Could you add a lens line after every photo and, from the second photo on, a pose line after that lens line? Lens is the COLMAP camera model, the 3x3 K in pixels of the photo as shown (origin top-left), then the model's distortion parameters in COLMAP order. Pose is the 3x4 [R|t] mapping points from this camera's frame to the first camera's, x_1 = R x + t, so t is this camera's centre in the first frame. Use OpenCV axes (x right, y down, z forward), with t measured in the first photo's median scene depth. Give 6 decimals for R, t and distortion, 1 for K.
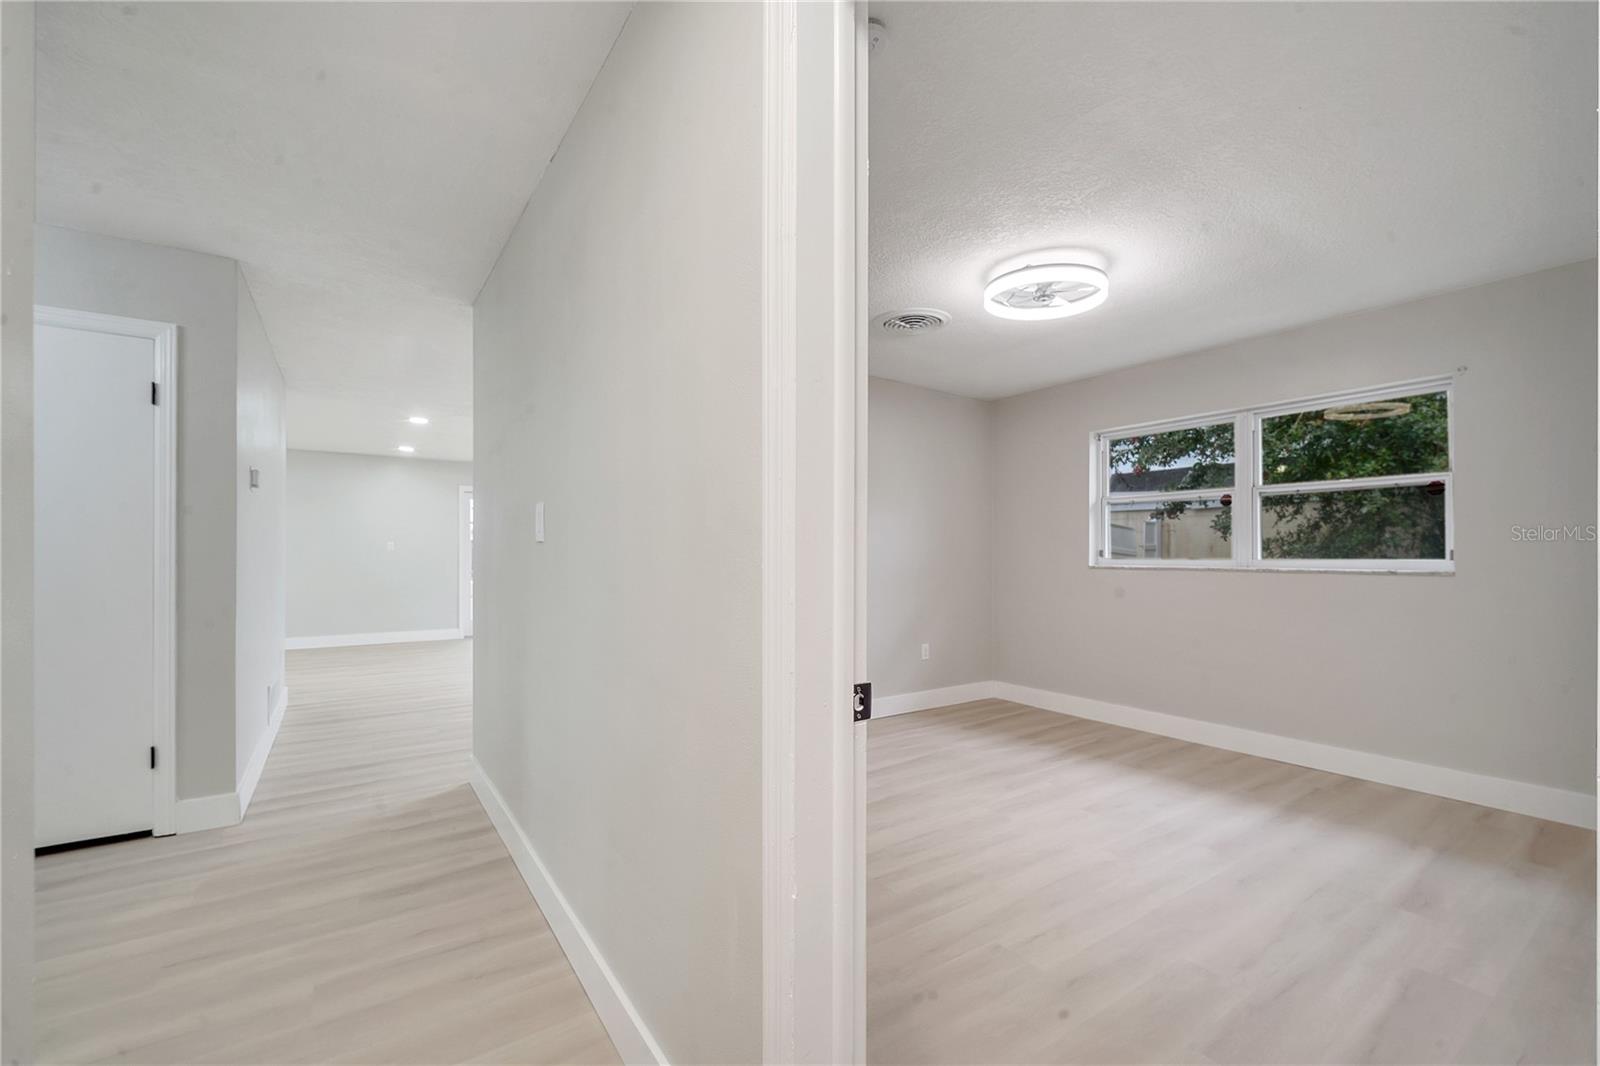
lens RADIAL K [[661.1, 0, 788.2], [0, 661.1, 550.1], [0, 0, 1]] dist [0.000310, 0.000005]
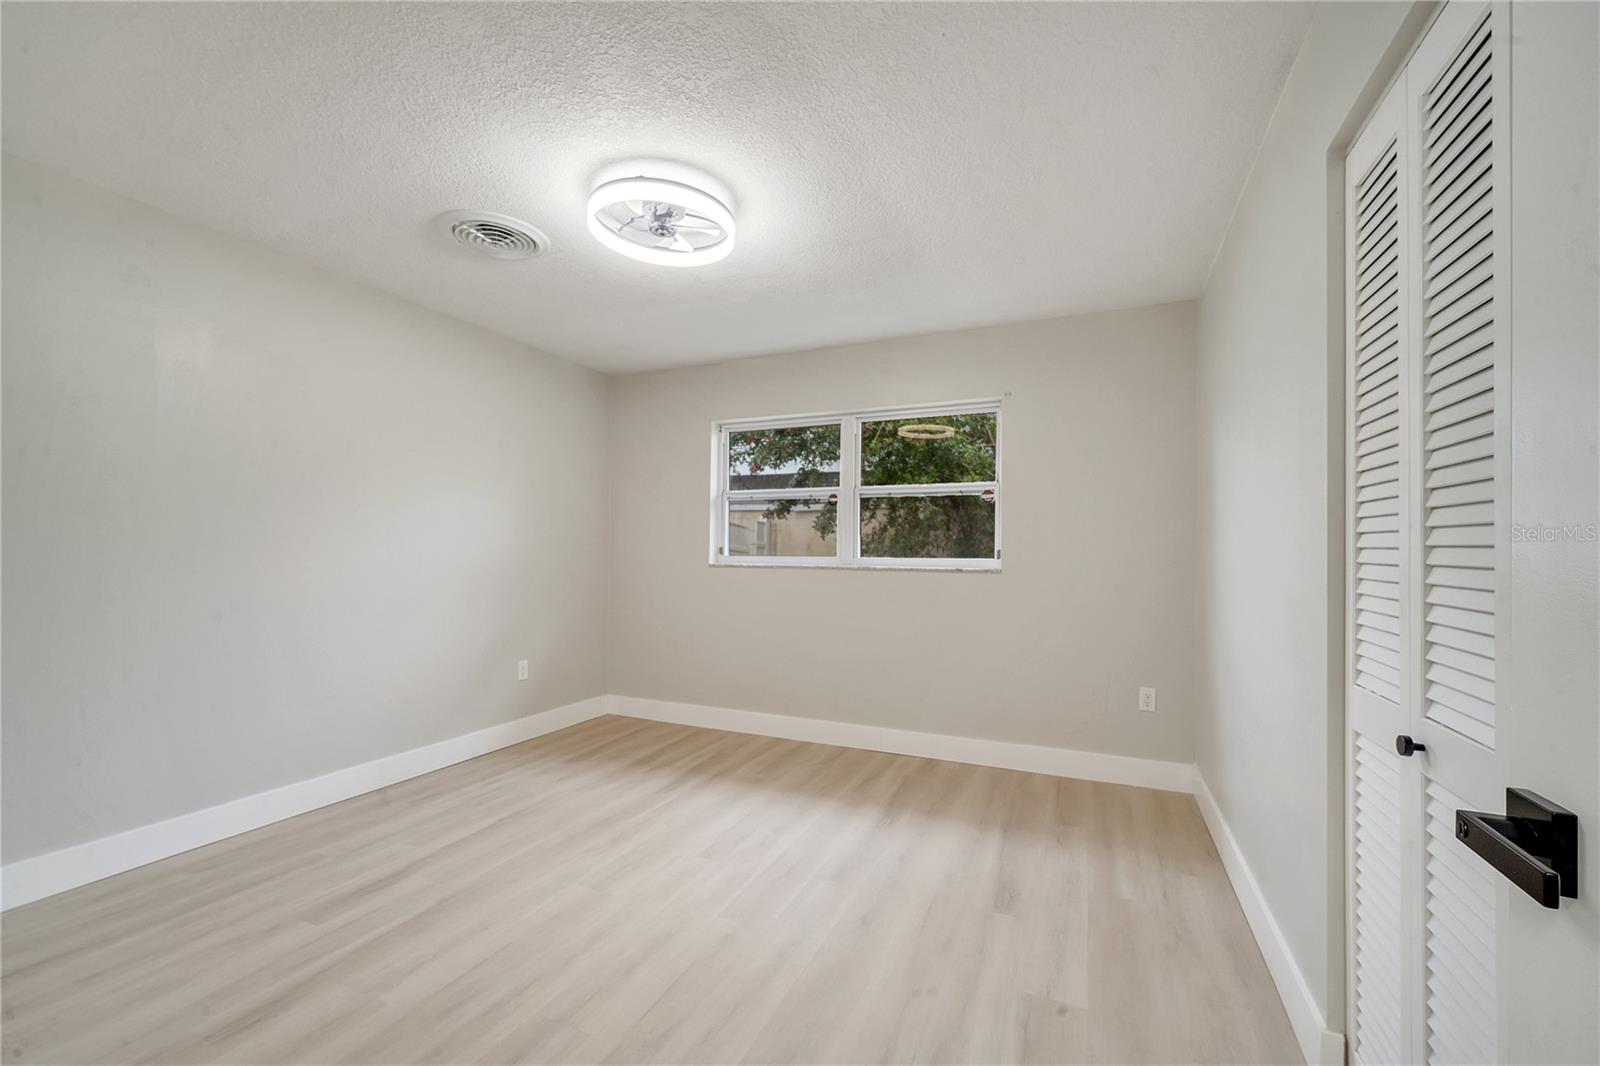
lens RADIAL K [[653.9, 0, 795.2], [0, 653.9, 546.7], [0, 0, 1]] dist [-0.001659, -0.000540]
pose [[0.847500, 0.010657, 0.530688, 0.061822], [-0.010938, 0.999937, -0.002612, 0.000504], [-0.530682, -0.003591, 0.847563, 0.140006]]
